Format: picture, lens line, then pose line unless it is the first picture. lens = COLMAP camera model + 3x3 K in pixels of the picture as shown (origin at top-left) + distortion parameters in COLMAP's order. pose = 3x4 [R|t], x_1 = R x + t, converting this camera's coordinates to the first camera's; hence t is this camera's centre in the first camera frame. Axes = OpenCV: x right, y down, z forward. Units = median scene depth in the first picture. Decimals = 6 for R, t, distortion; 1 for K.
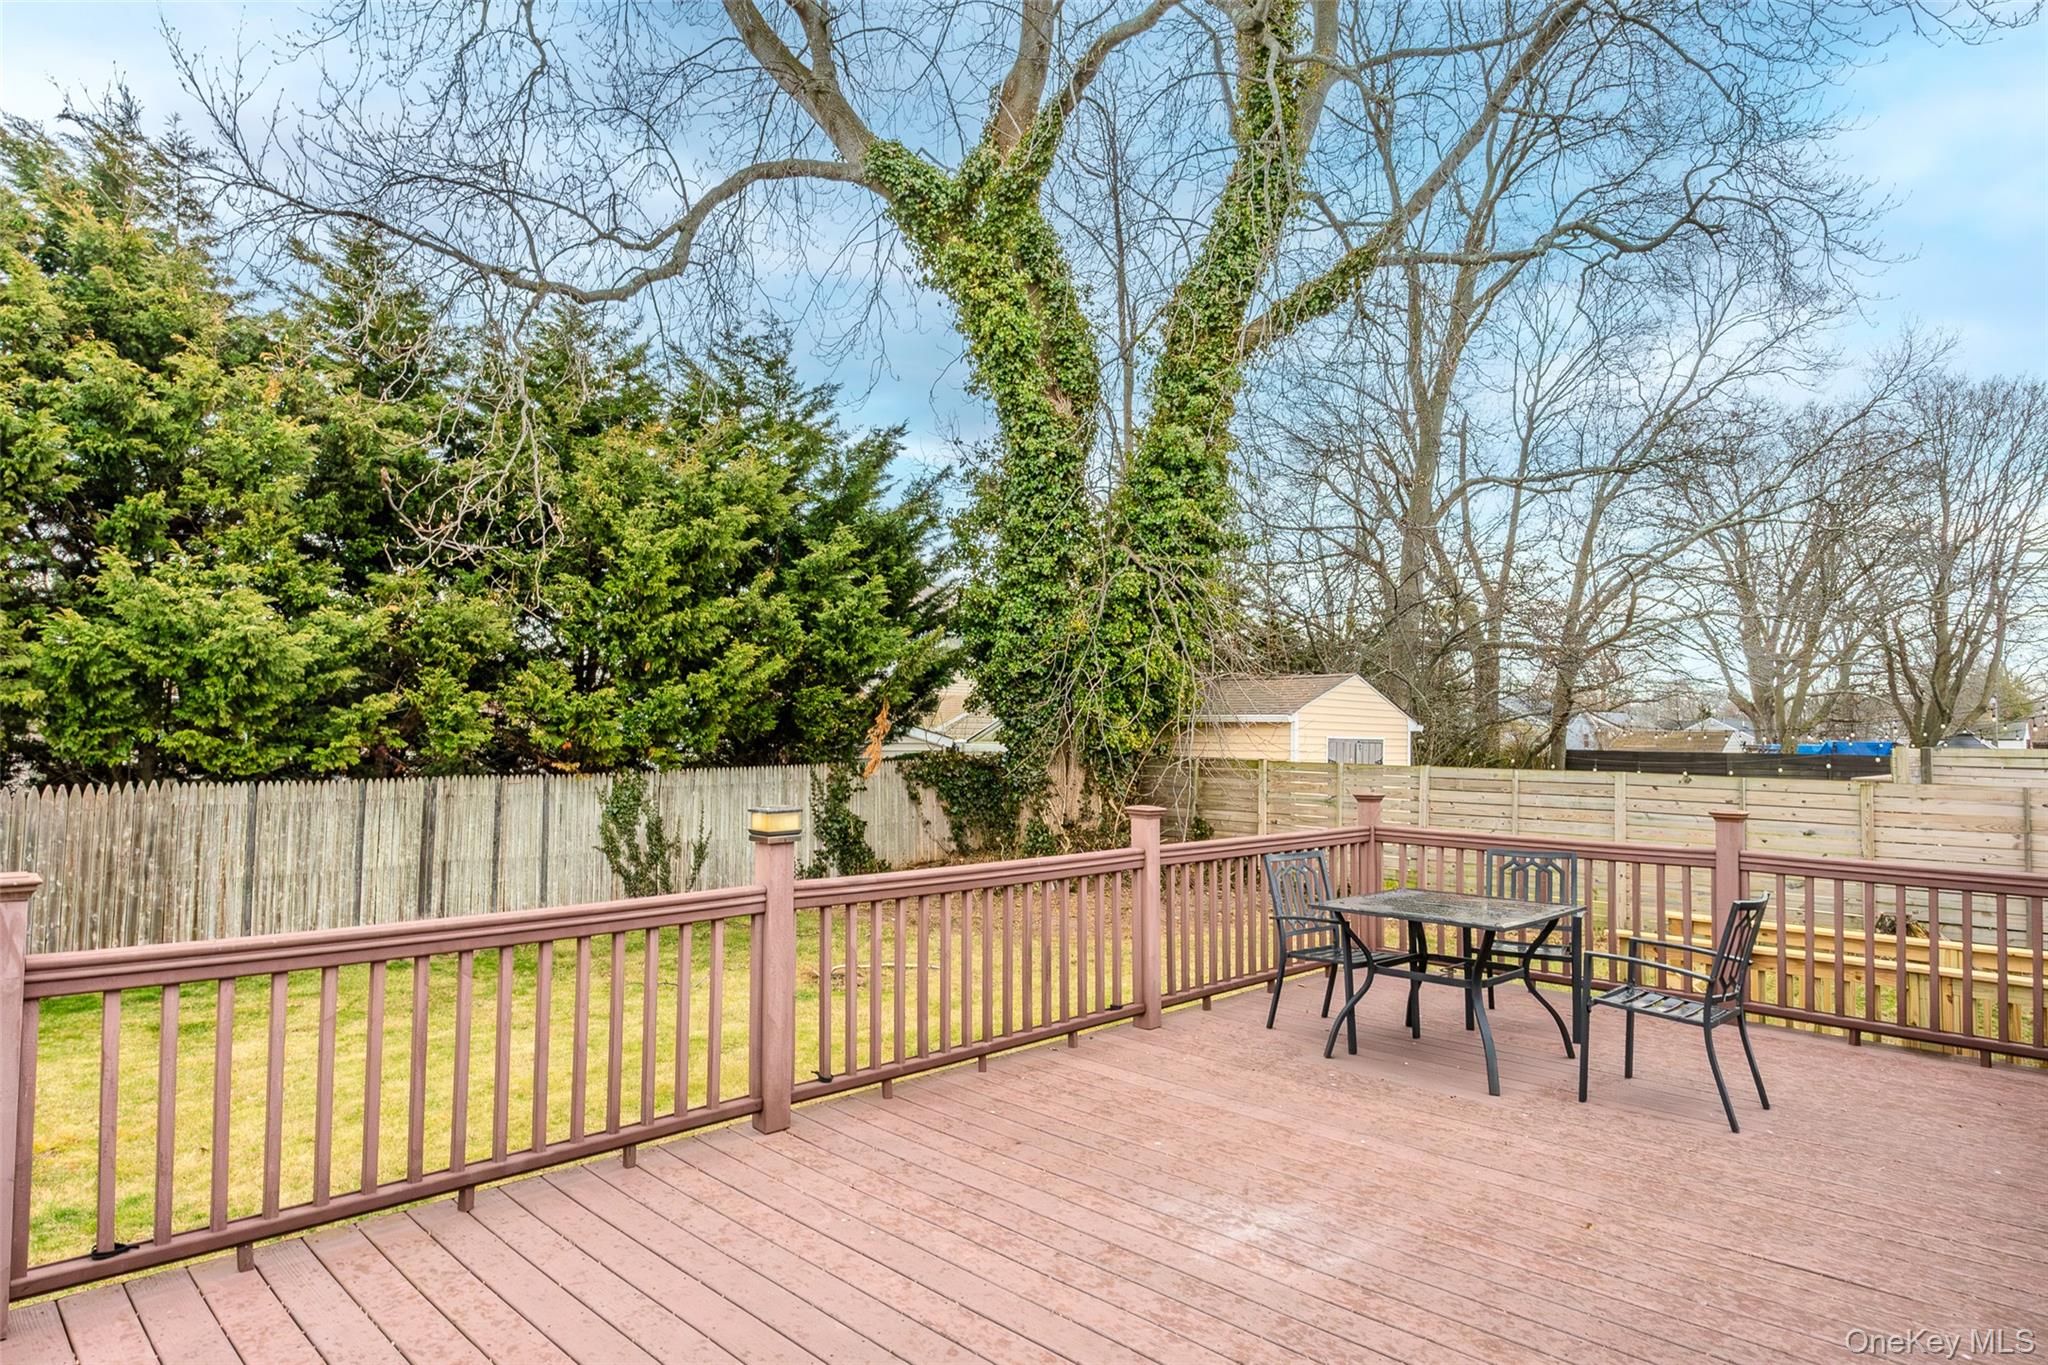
lens RADIAL K [[1166.8, 0, 979.6], [0, 1166.8, 682.2], [0, 0, 1]] dist [-0.006816, -0.001832]
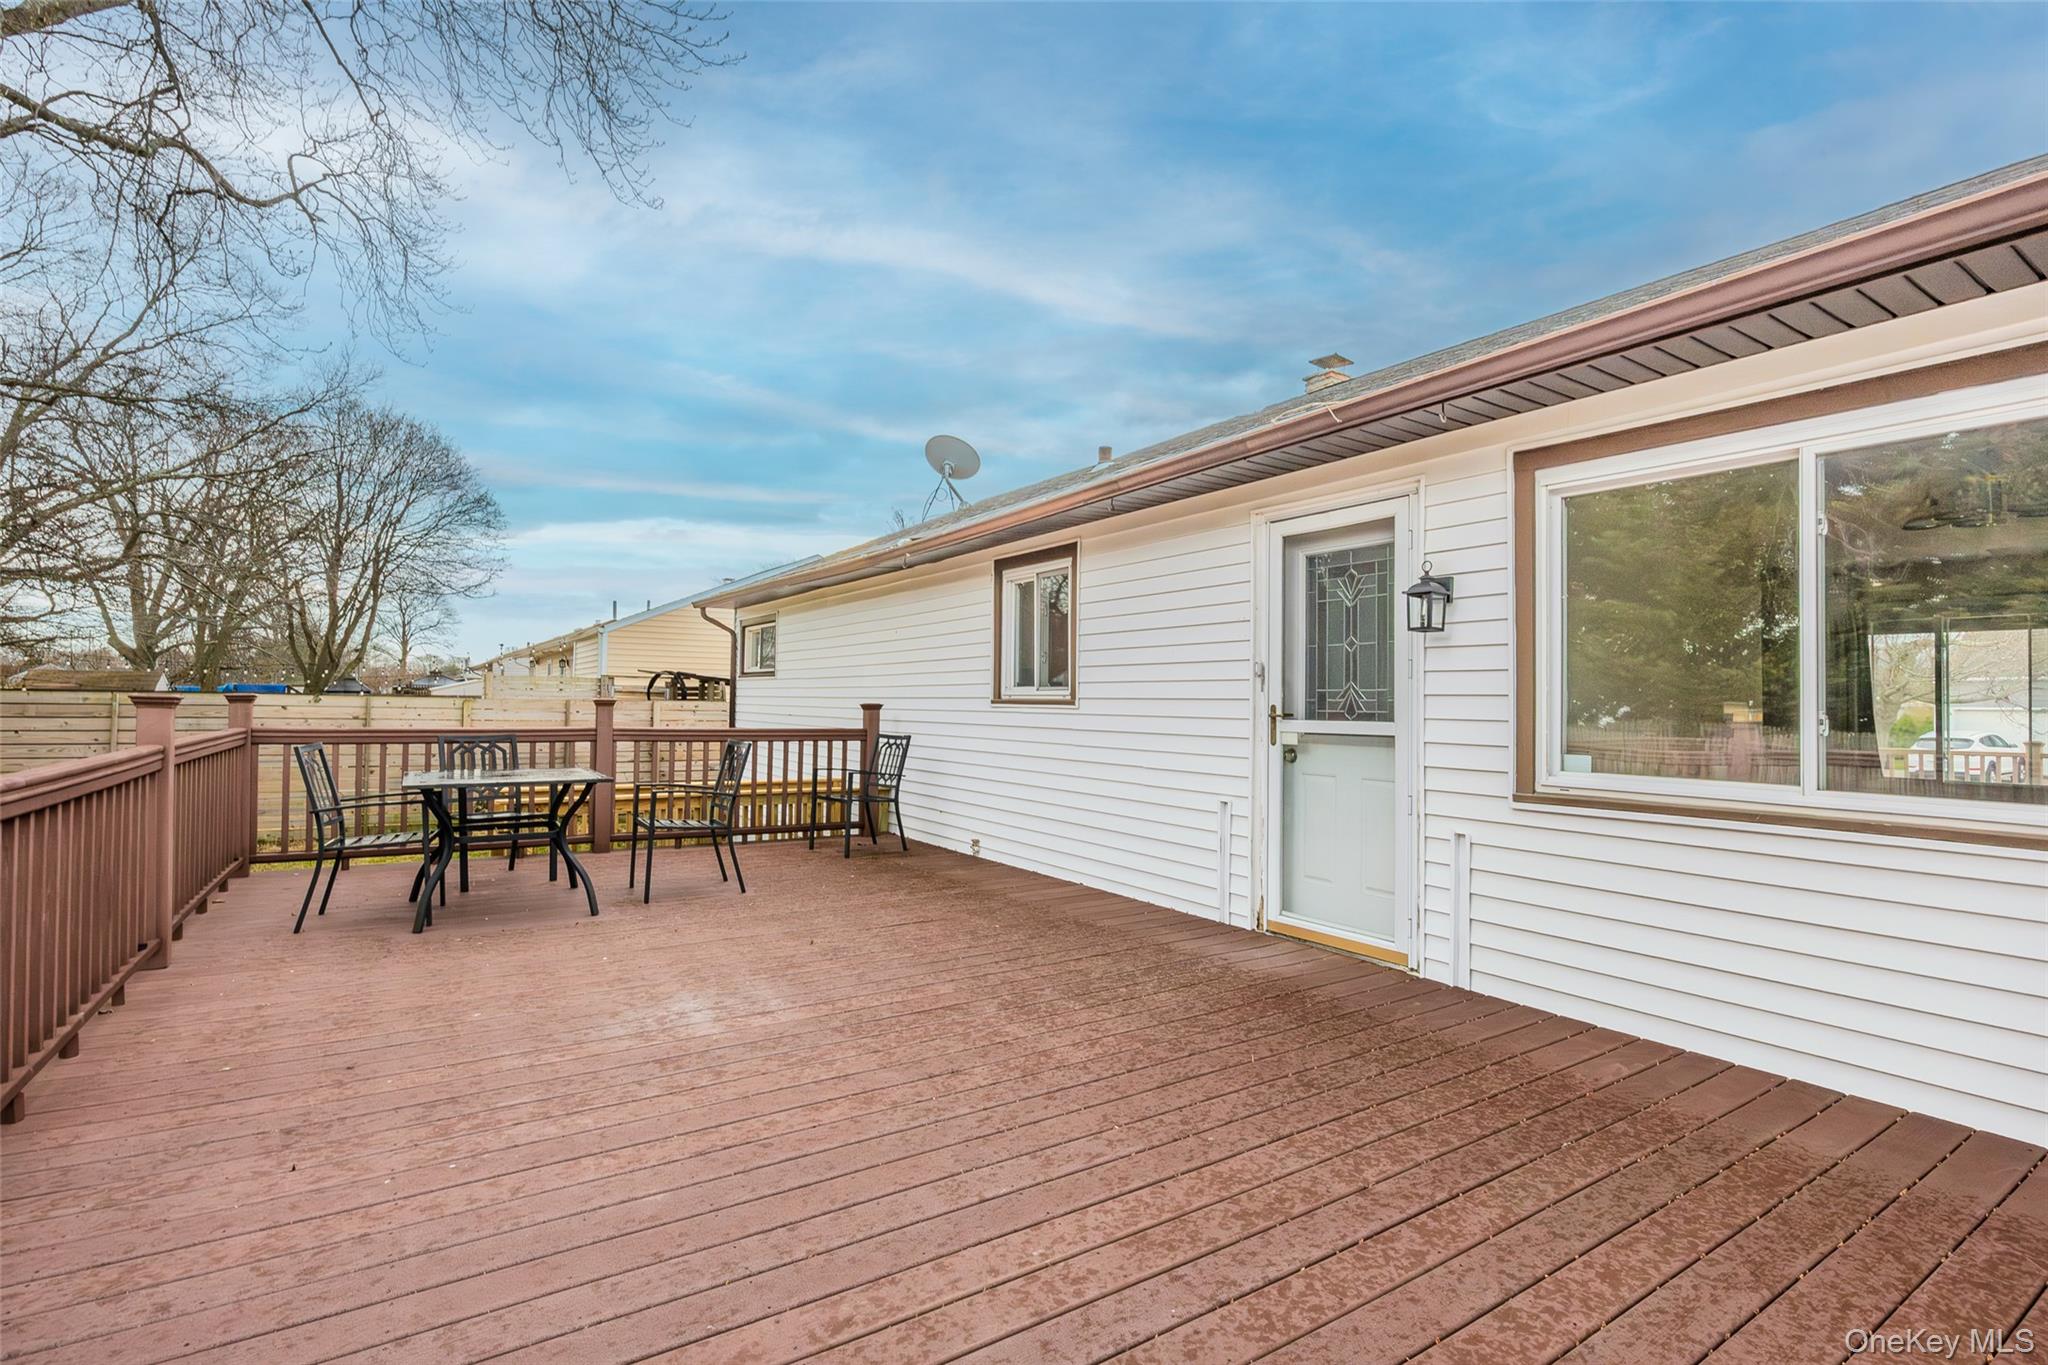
lens RADIAL K [[986.7, 0, 1035.0], [0, 986.7, 680.4], [0, 0, 1]] dist [-0.014070, -0.000251]
pose [[0.175981, 0.018960, 0.984211, -0.650983], [-0.054919, 0.998446, -0.009415, 0.115320], [-0.982860, -0.052395, 0.176749, 0.474566]]
